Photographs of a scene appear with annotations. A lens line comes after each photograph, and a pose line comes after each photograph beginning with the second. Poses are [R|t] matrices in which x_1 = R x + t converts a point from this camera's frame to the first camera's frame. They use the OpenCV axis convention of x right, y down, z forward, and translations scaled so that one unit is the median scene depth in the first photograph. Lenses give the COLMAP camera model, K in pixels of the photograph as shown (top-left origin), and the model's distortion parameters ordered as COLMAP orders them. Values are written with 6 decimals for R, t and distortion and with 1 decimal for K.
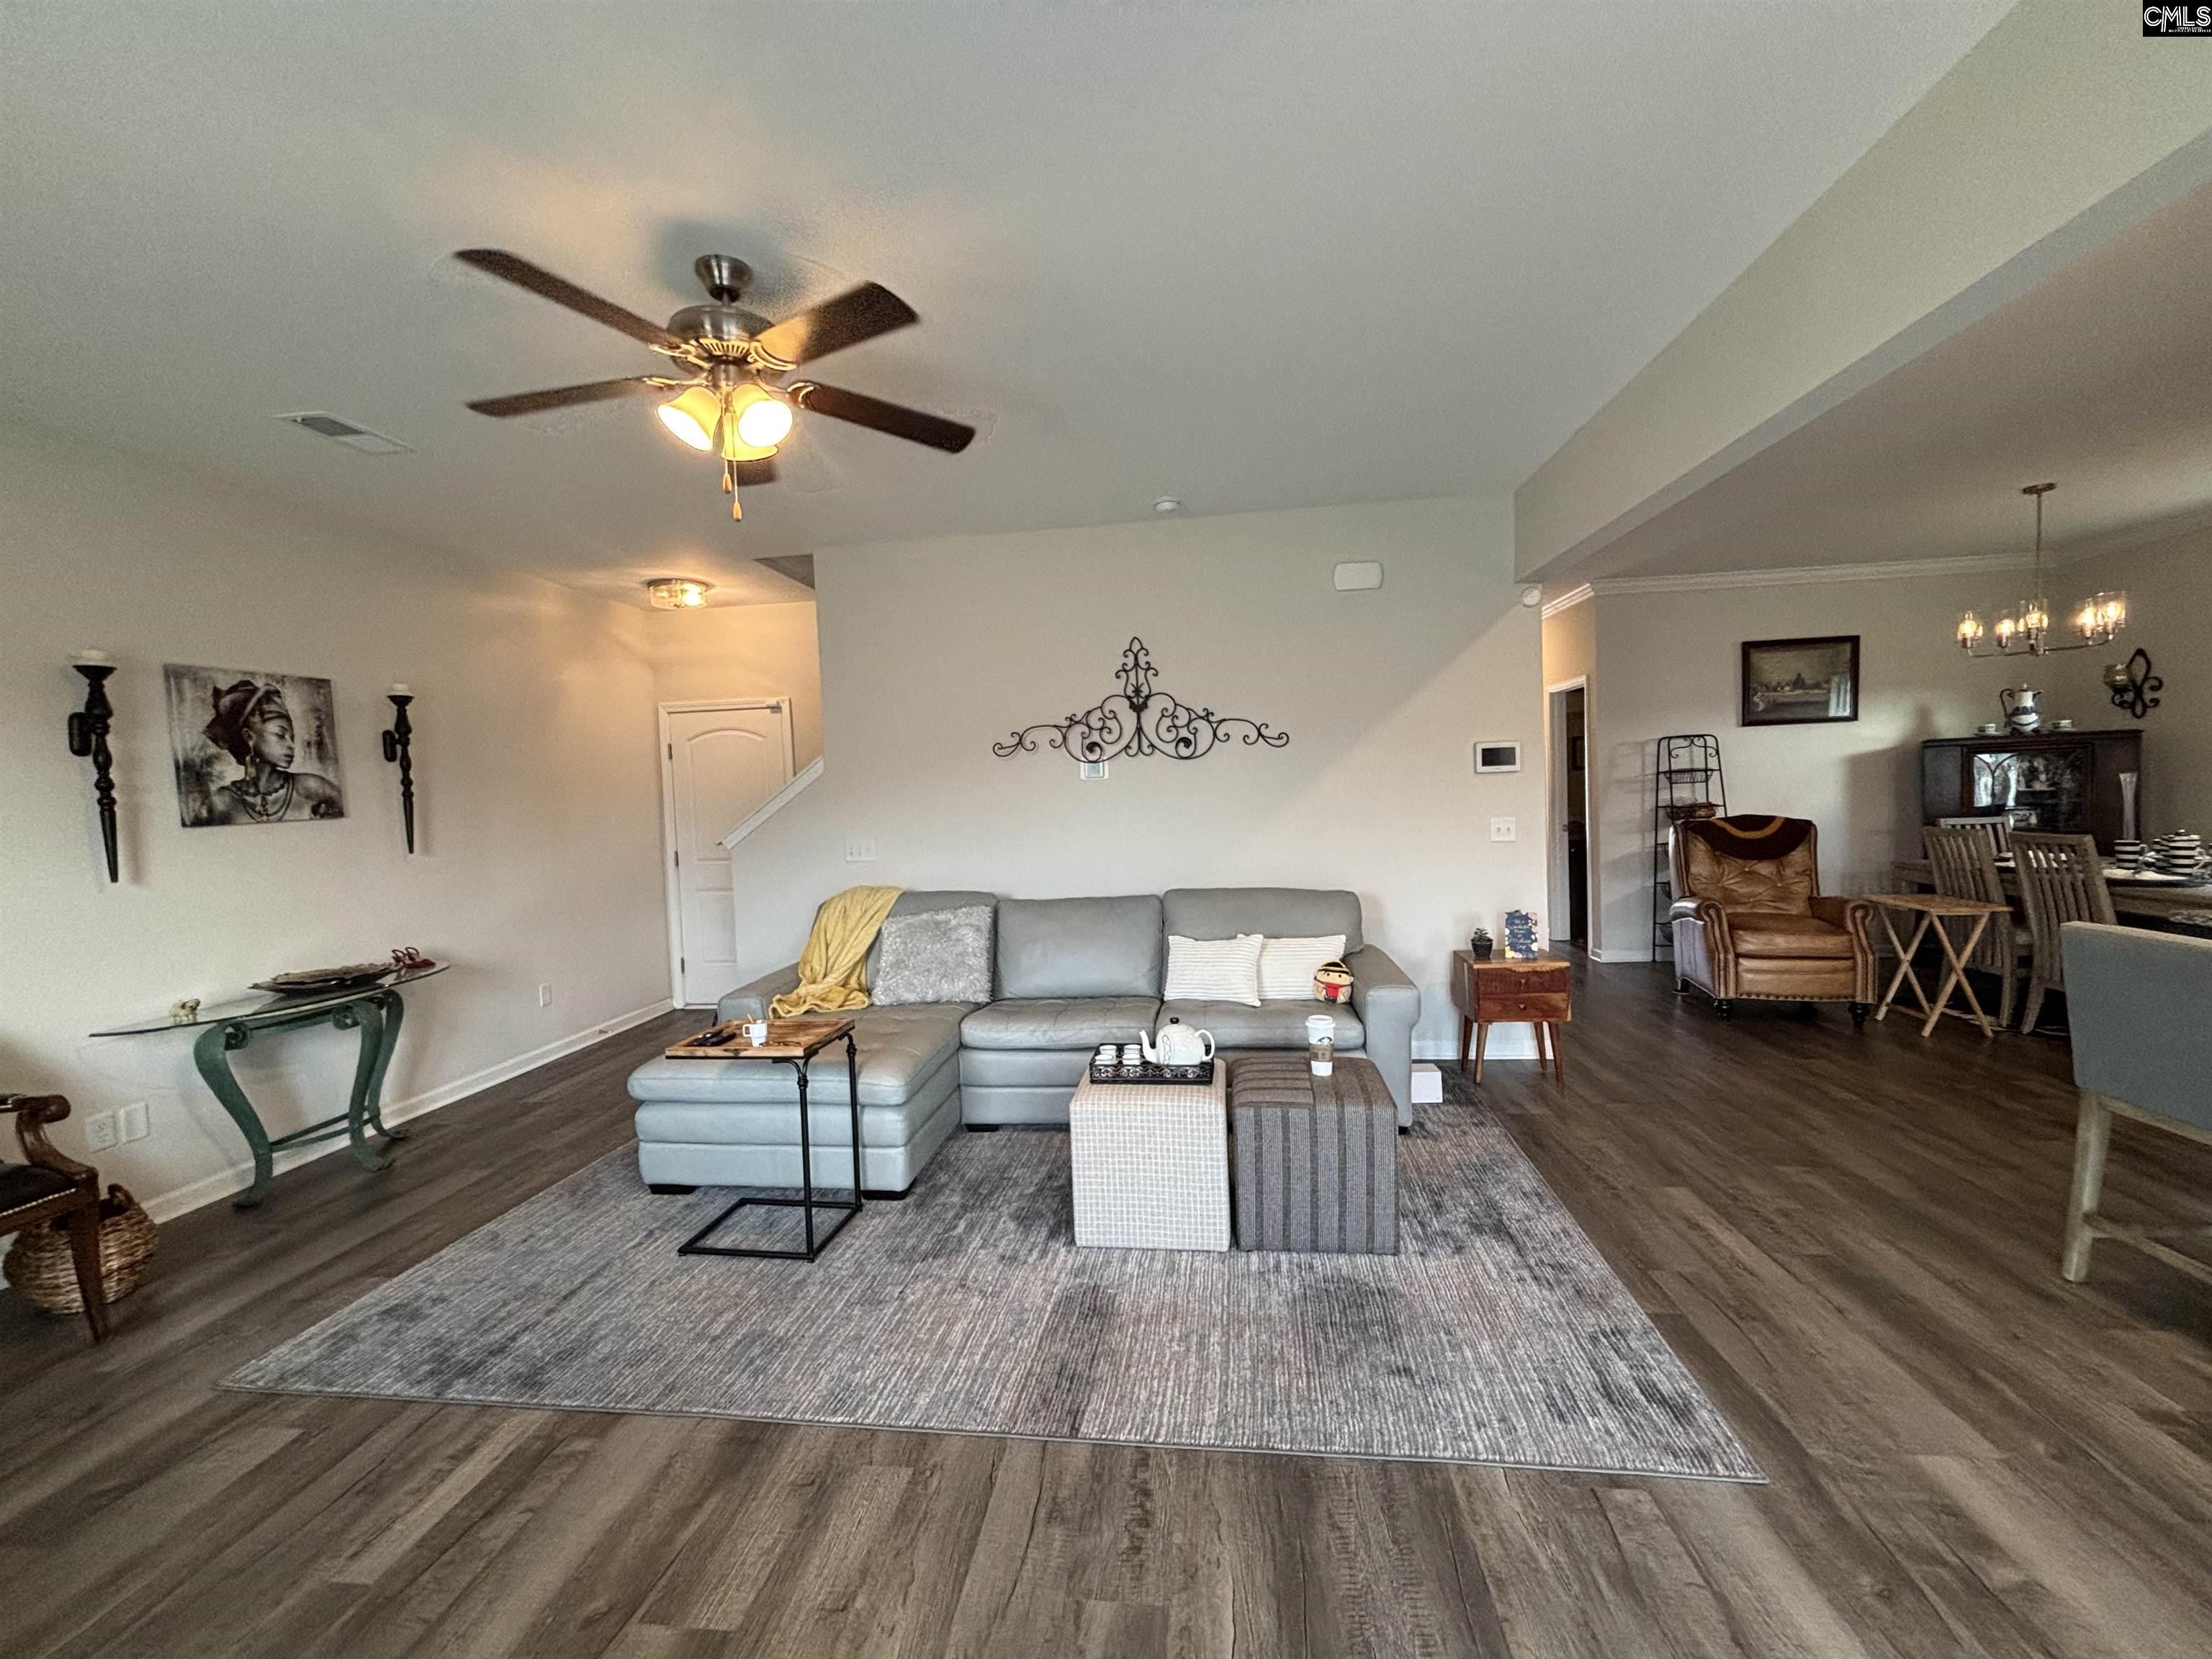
lens RADIAL K [[903.6, 0, 1099.3], [0, 903.6, 829.2], [0, 0, 1]] dist [0.004387, -0.000367]
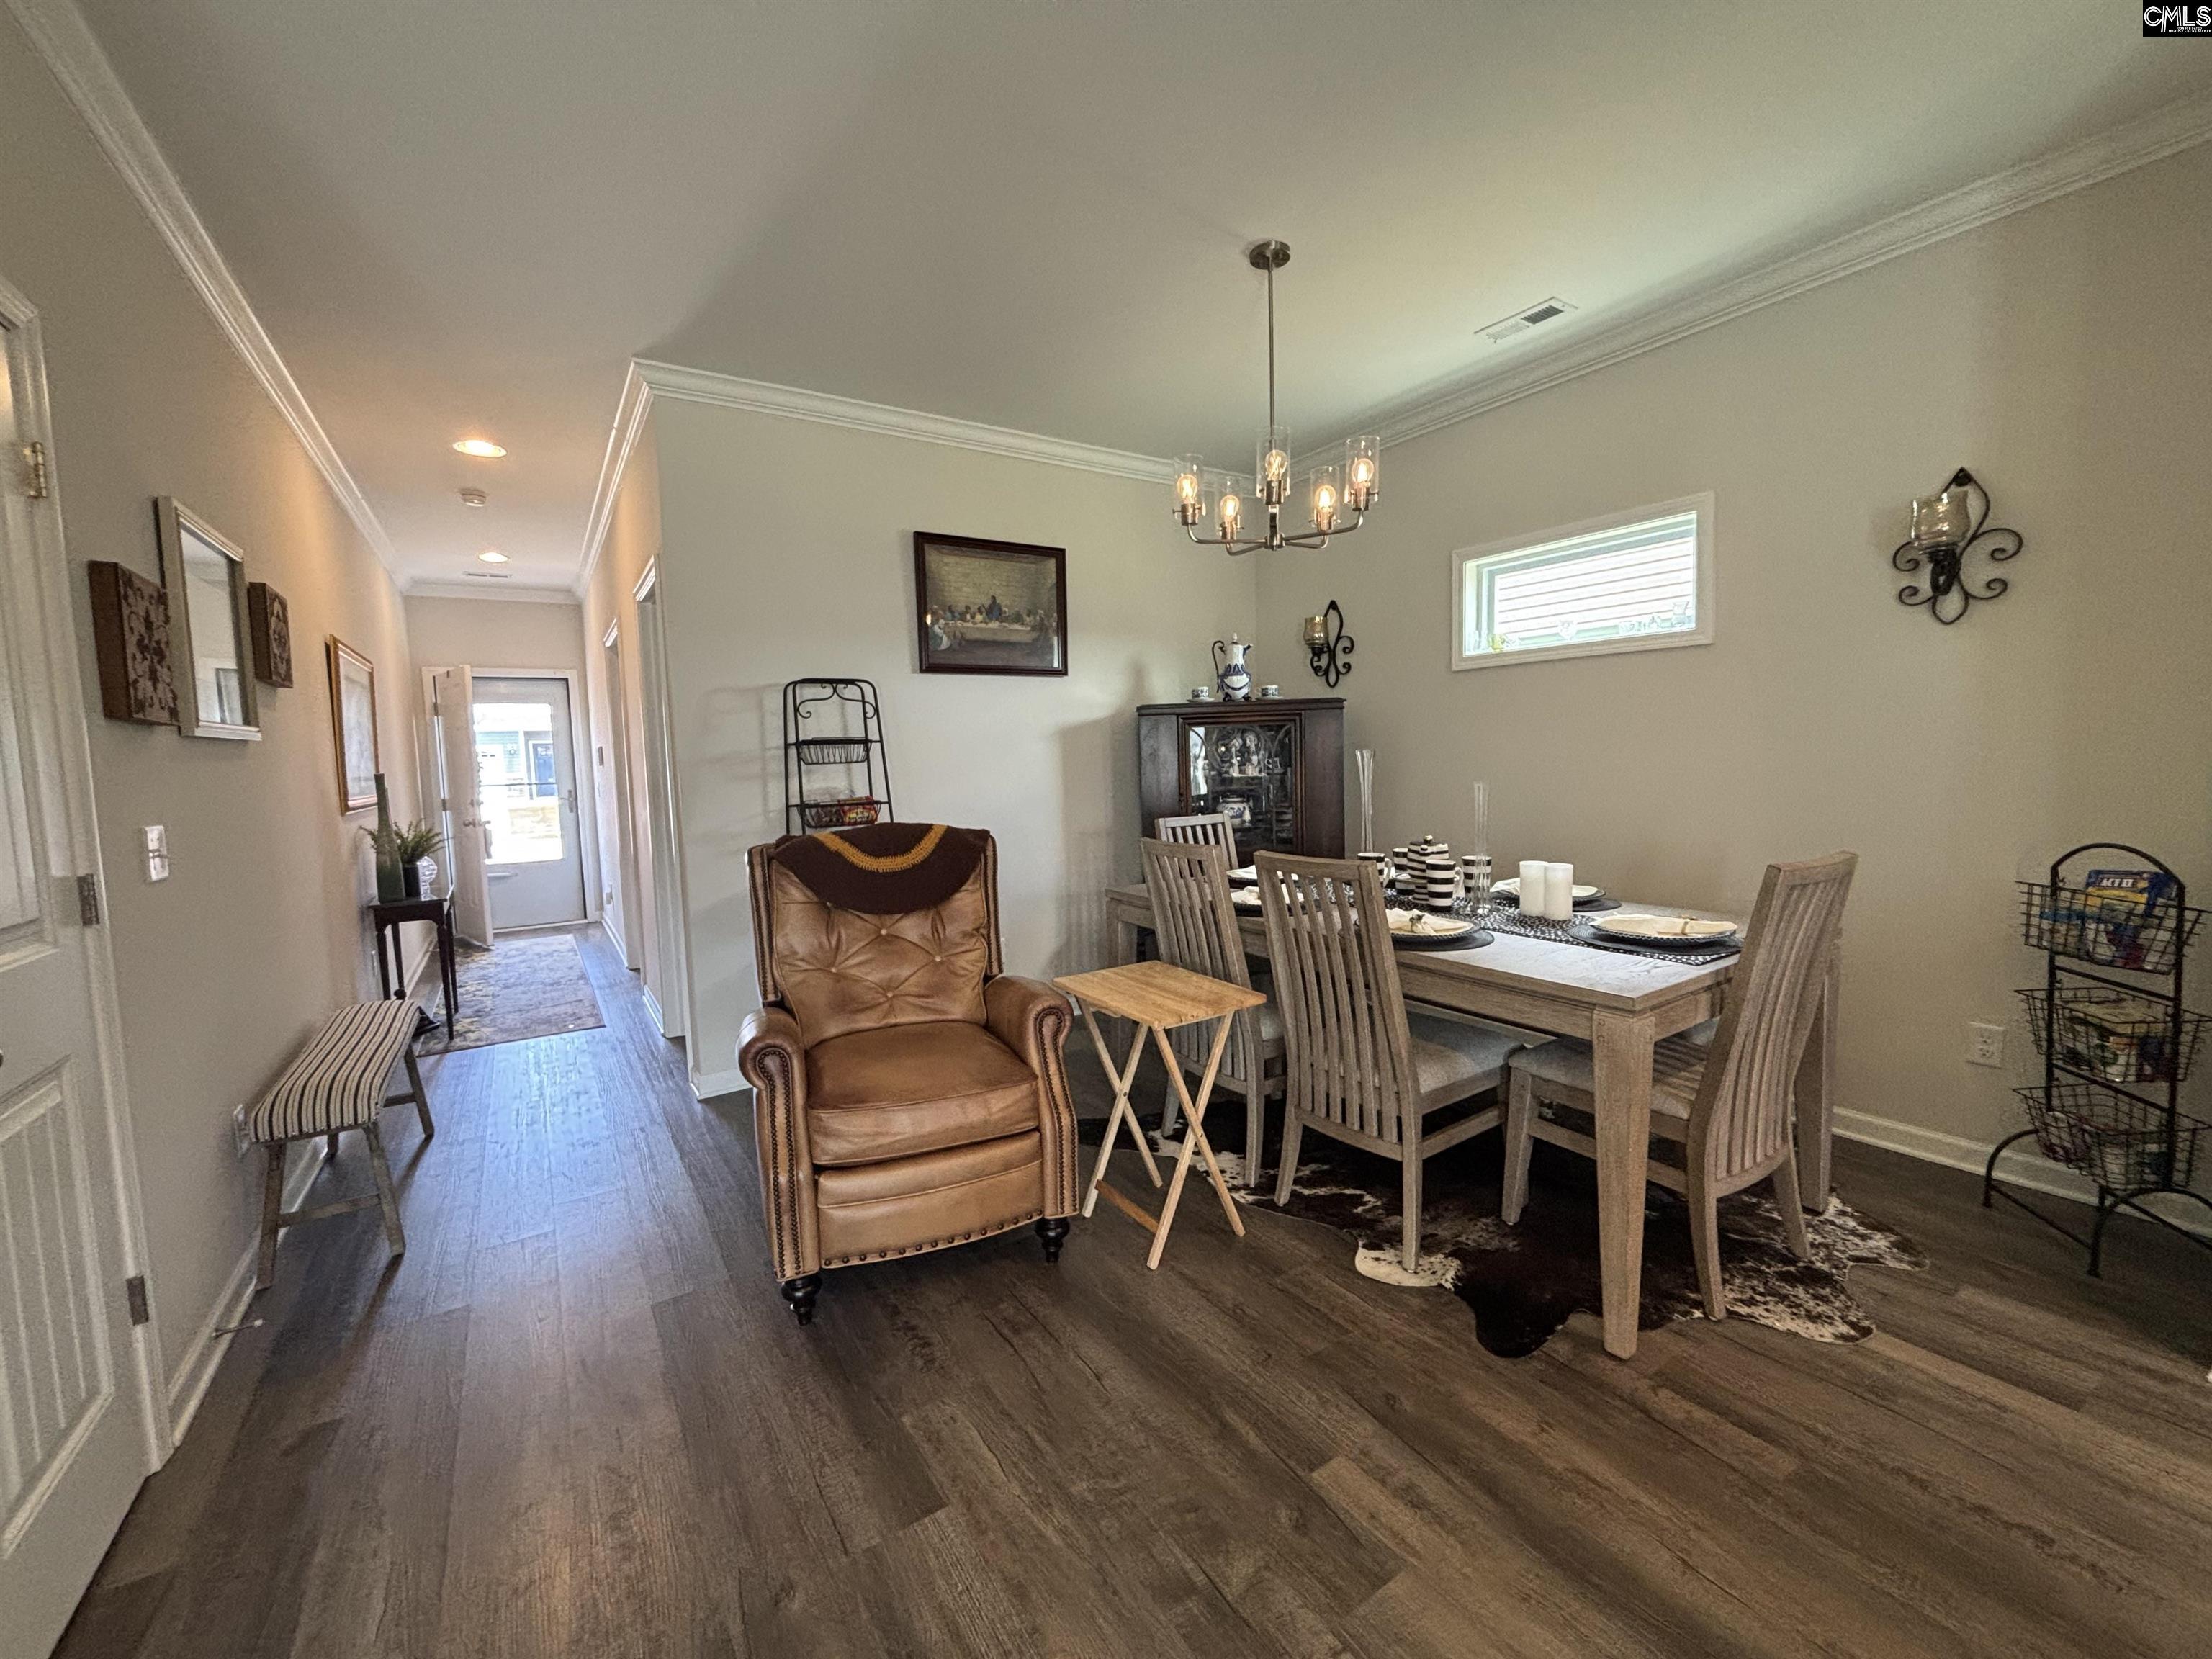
lens RADIAL K [[903.6, 0, 1109.3], [0, 903.6, 819.7], [0, 0, 1]] dist [0.004387, -0.000367]
pose [[0.764960, -0.029492, 0.643402, 0.494984], [0.028277, 0.999526, 0.012196, -0.020673], [-0.643457, 0.008865, 0.765431, 0.540493]]
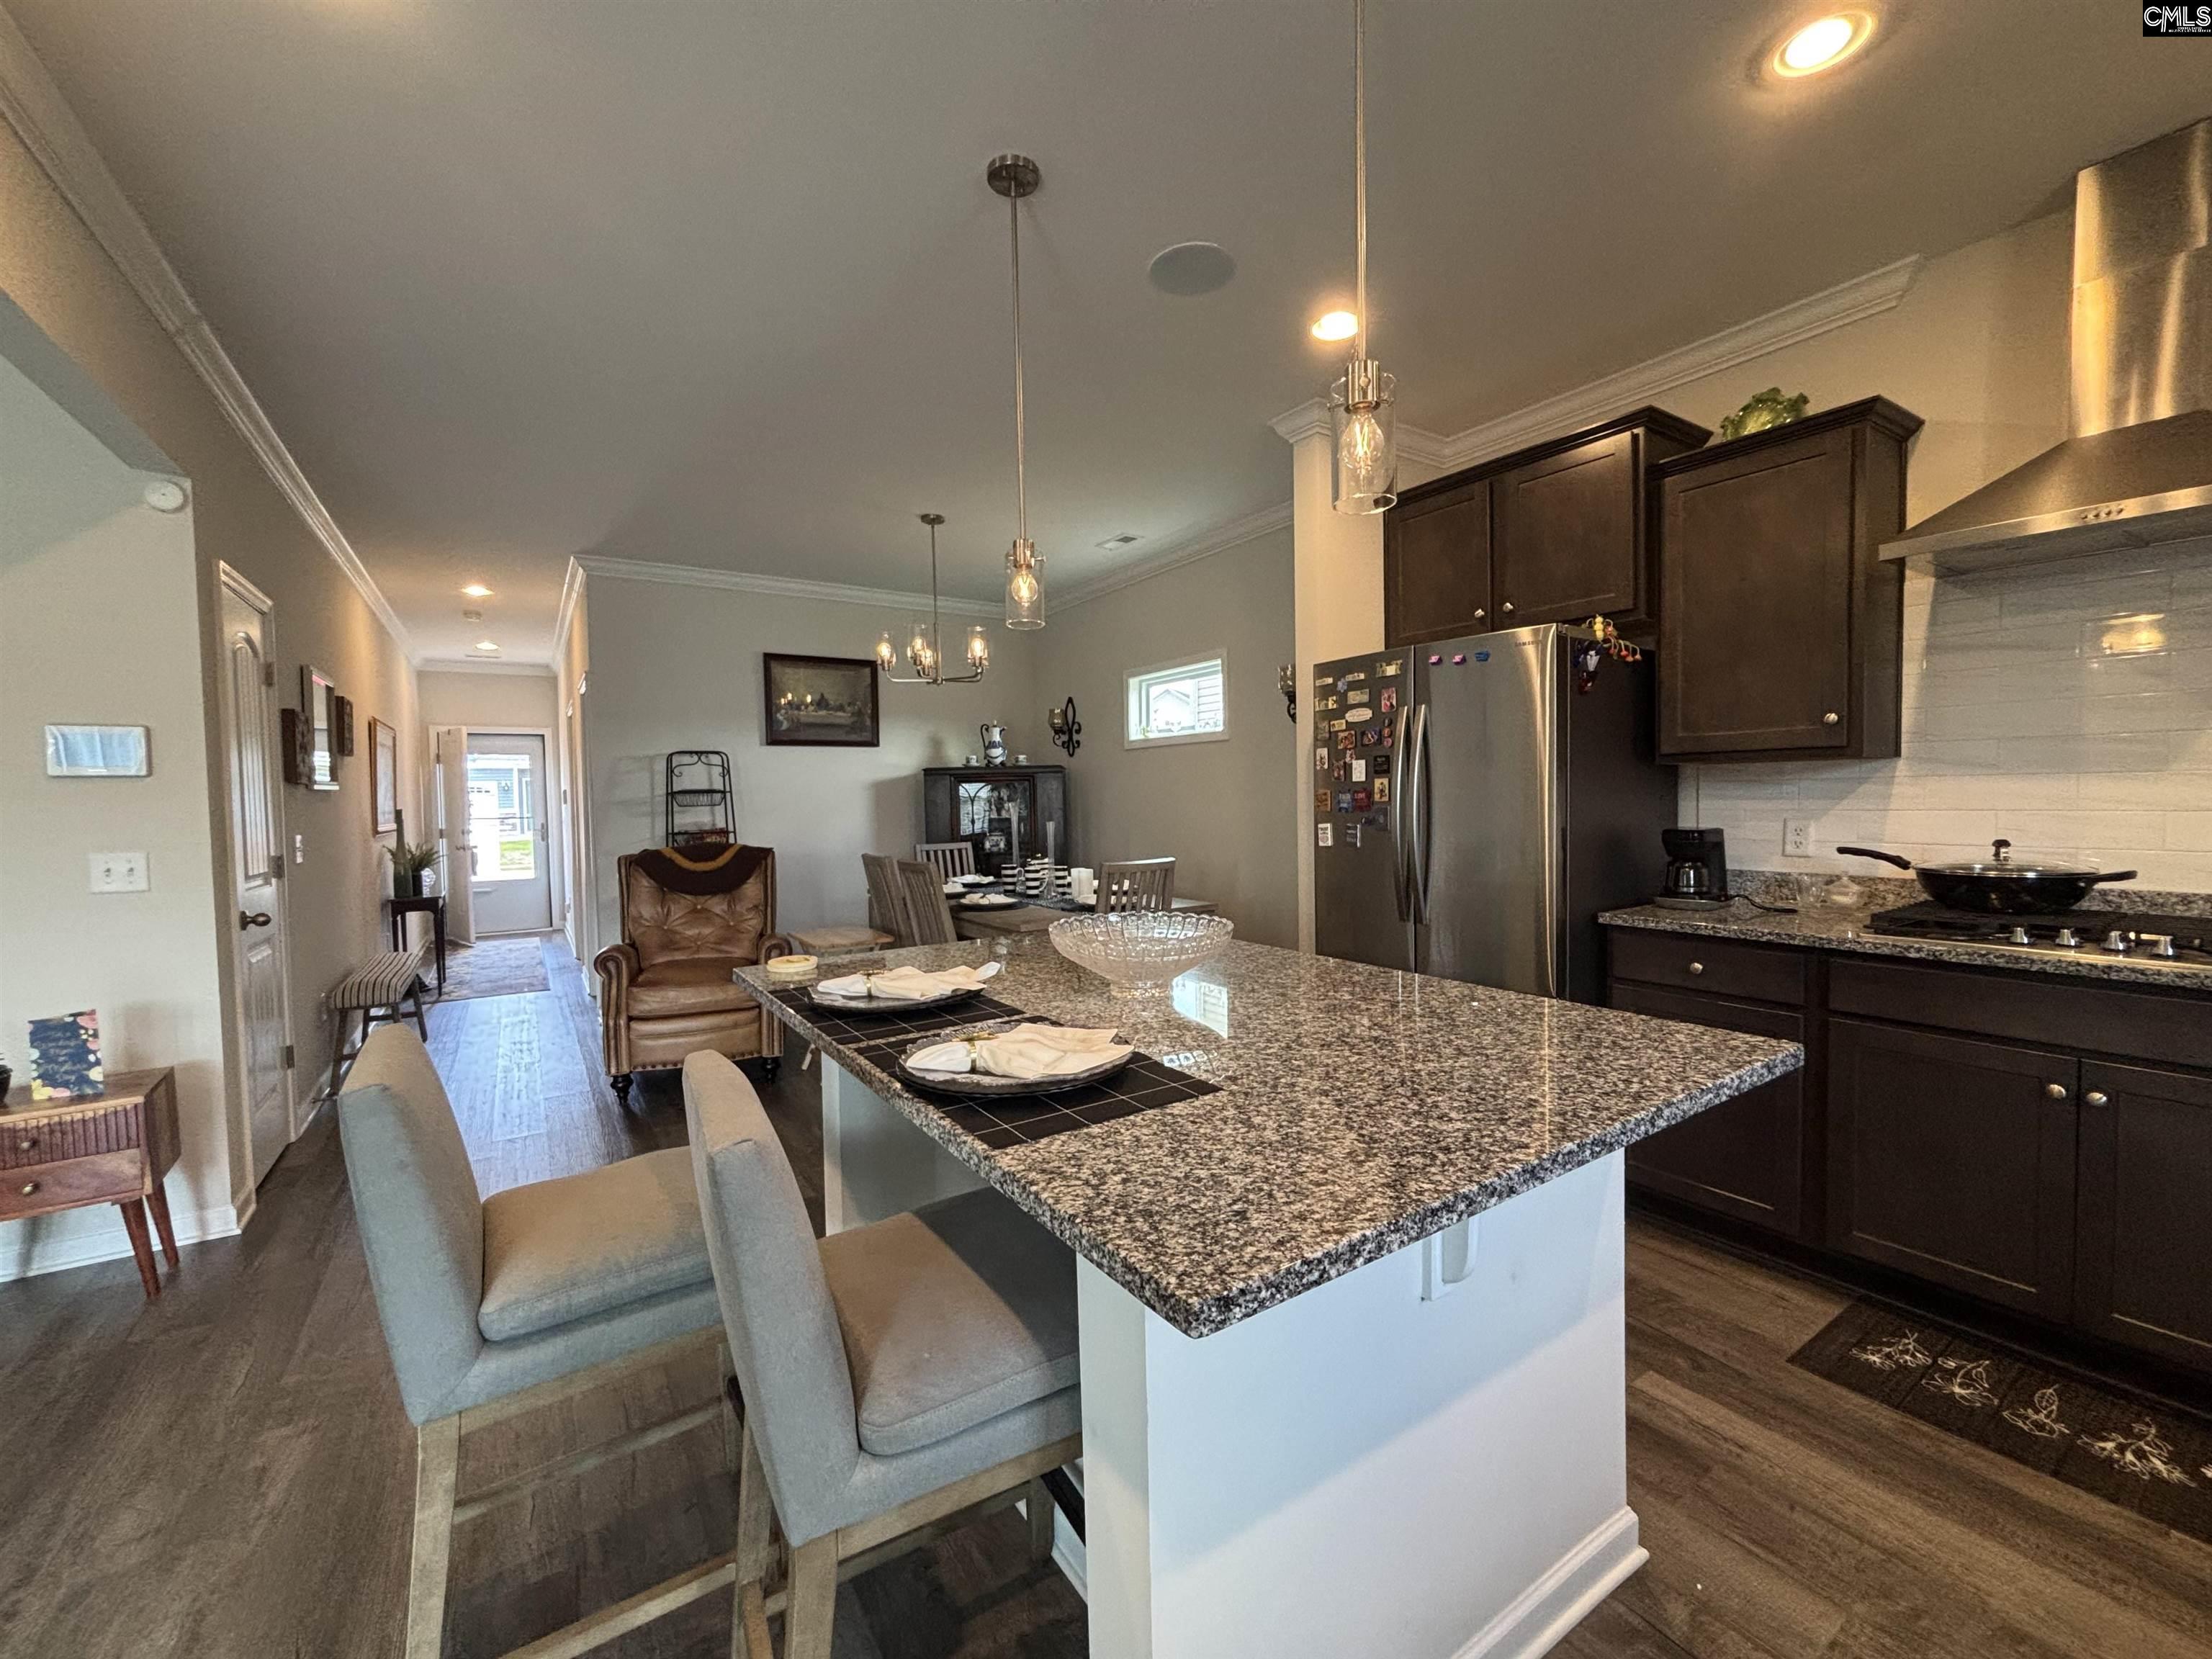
lens RADIAL K [[903.6, 0, 1106.9], [0, 903.6, 823.0], [0, 0, 1]] dist [0.004387, -0.000367]
pose [[0.763951, 0.006908, 0.645237, 0.462613], [0.016179, 0.999423, -0.029856, -0.002687], [-0.645071, 0.033247, 0.763399, 0.100014]]
